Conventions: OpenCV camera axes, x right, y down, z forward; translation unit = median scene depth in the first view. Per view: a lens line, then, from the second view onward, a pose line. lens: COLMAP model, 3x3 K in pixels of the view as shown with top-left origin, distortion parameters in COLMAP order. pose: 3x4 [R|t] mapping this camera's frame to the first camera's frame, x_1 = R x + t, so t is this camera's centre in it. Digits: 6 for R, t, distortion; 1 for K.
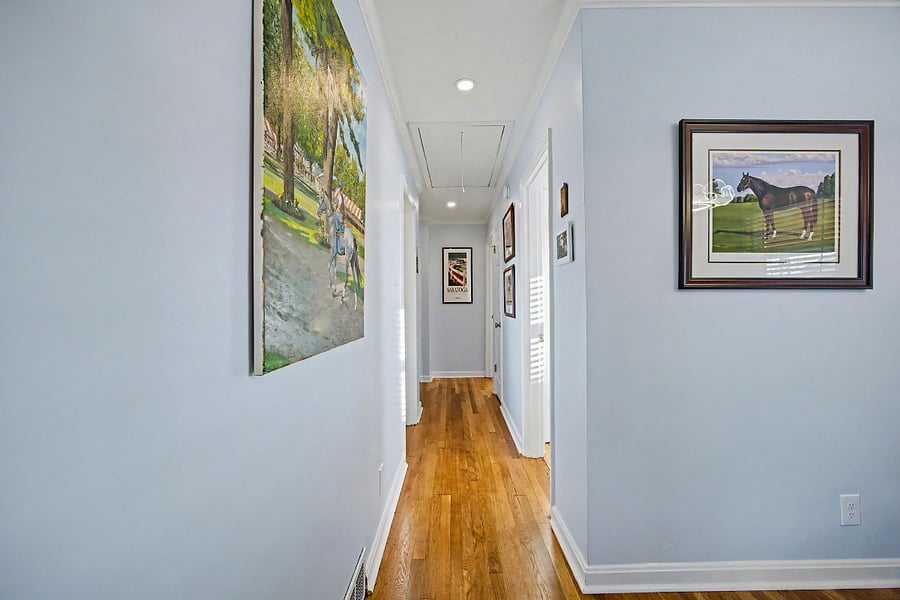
lens RADIAL K [[352.4, 0, 453.6], [0, 352.4, 297.1], [0, 0, 1]] dist [-0.002050, 0.001196]
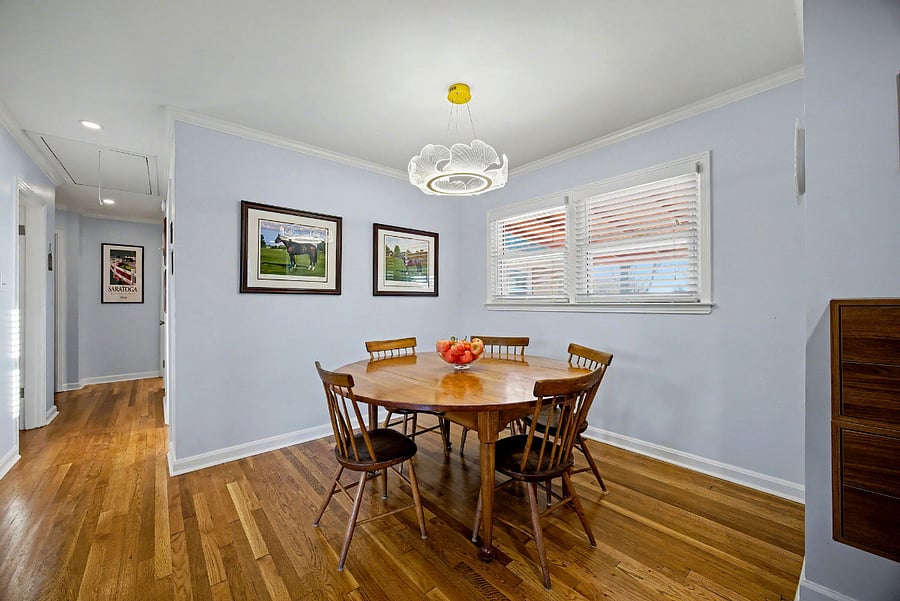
lens RADIAL K [[352.4, 0, 456.5], [0, 352.4, 299.5], [0, 0, 1]] dist [-0.002050, 0.001196]
pose [[0.767657, 0.007525, 0.640816, 0.195254], [-0.008470, 0.999963, -0.001597, 0.002800], [-0.640804, -0.004202, 0.767693, -0.653009]]
